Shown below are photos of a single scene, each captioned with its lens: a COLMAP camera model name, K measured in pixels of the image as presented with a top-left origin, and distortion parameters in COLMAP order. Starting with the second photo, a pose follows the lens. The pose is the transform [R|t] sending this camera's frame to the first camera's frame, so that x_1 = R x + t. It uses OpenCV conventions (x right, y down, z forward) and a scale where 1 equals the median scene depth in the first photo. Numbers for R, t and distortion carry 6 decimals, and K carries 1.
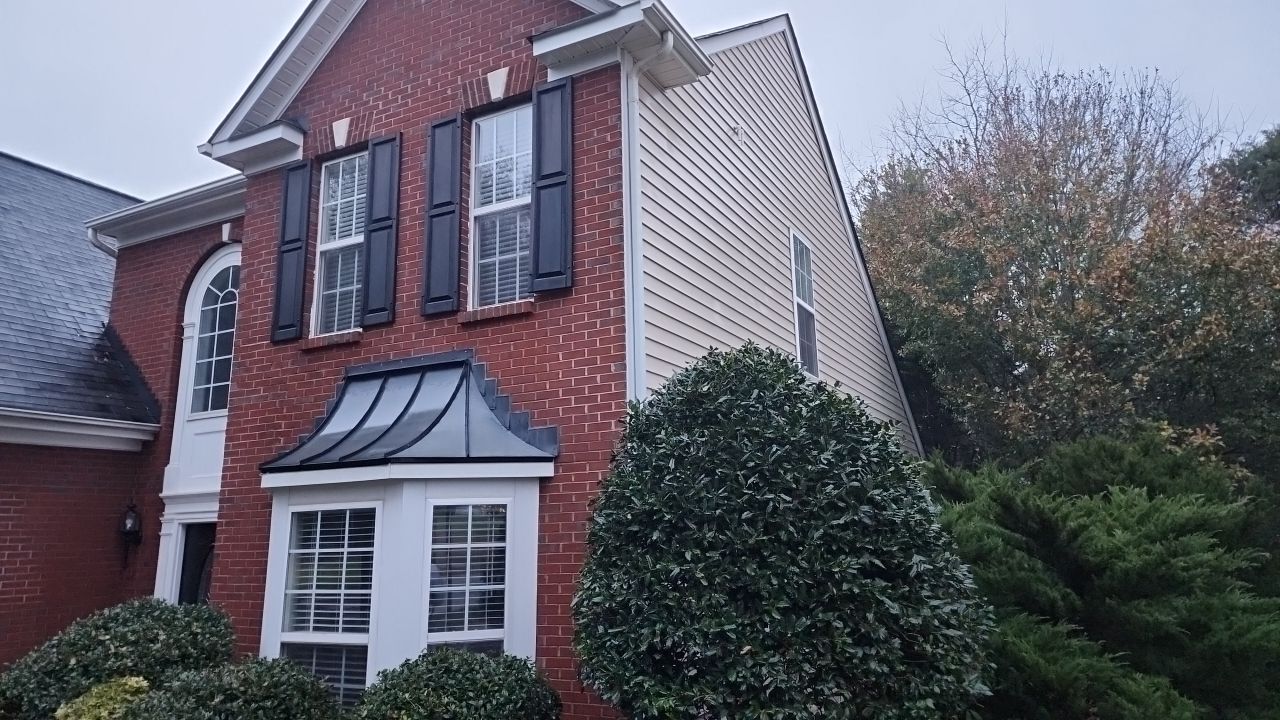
lens RADIAL K [[827.2, 0, 640.0], [0, 827.2, 360.0], [0, 0, 1]] dist [0.049937, -0.000971]
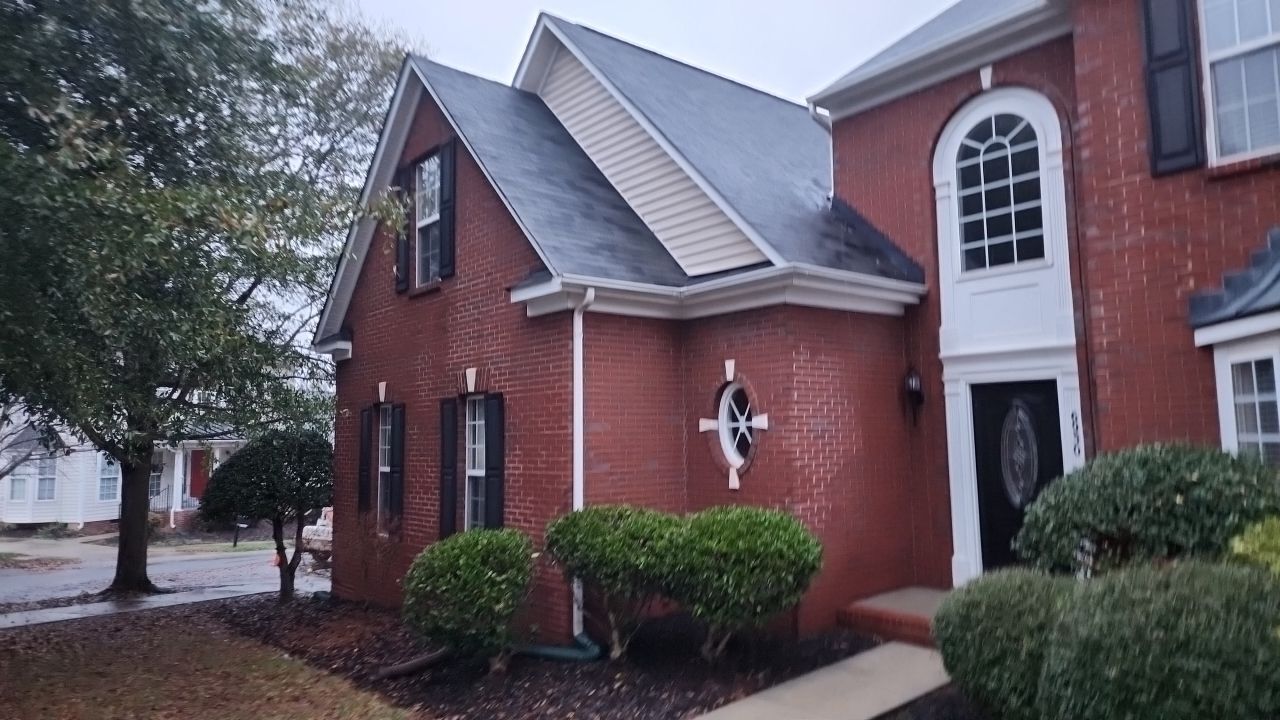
lens RADIAL K [[827.2, 0, 640.0], [0, 827.2, 360.0], [0, 0, 1]] dist [0.049937, -0.000971]
pose [[0.929385, -0.031418, -0.367772, -0.534034], [0.076190, 0.991242, 0.107860, 0.030378], [0.361163, -0.128264, 0.923640, -0.051116]]
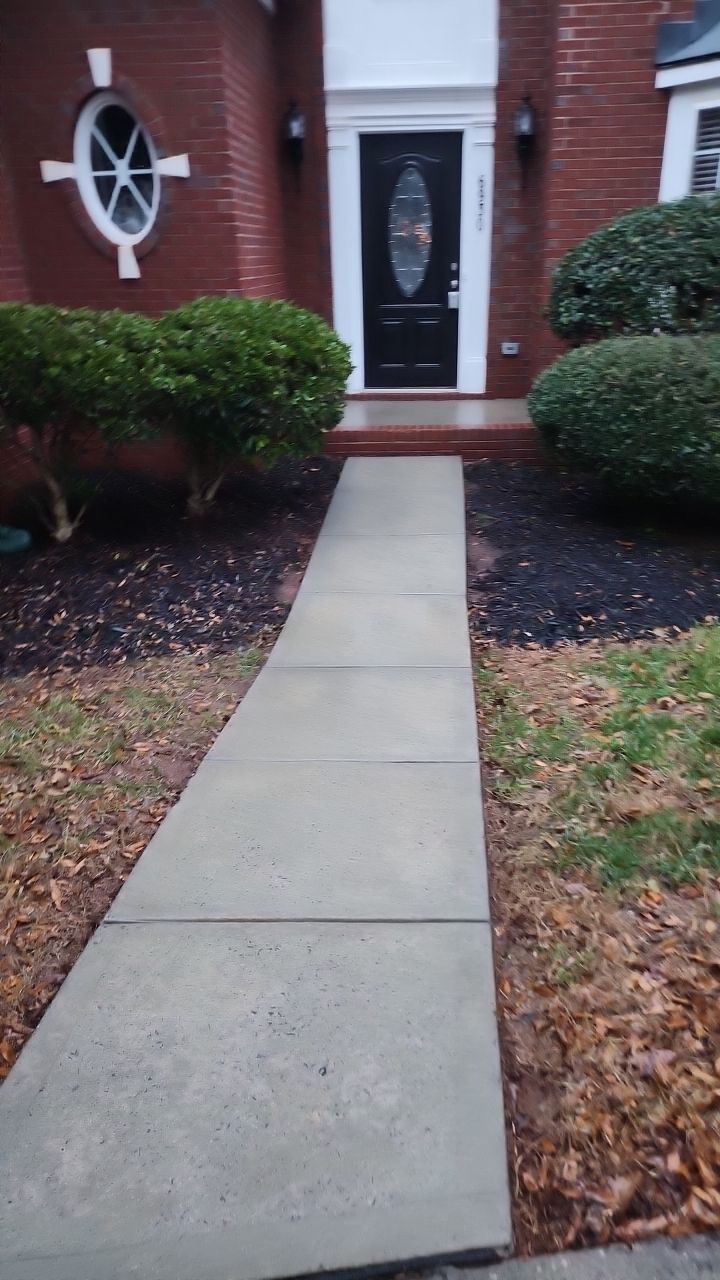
lens RADIAL K [[896.9, 0, 360.0], [0, 896.9, 640.0], [0, 0, 1]] dist [0.054340, -0.001041]
pose [[0.906617, -0.162058, 0.389594, -0.946855], [-0.089840, 0.827999, 0.553486, 0.112227], [-0.412280, -0.536800, 0.736119, 0.098583]]
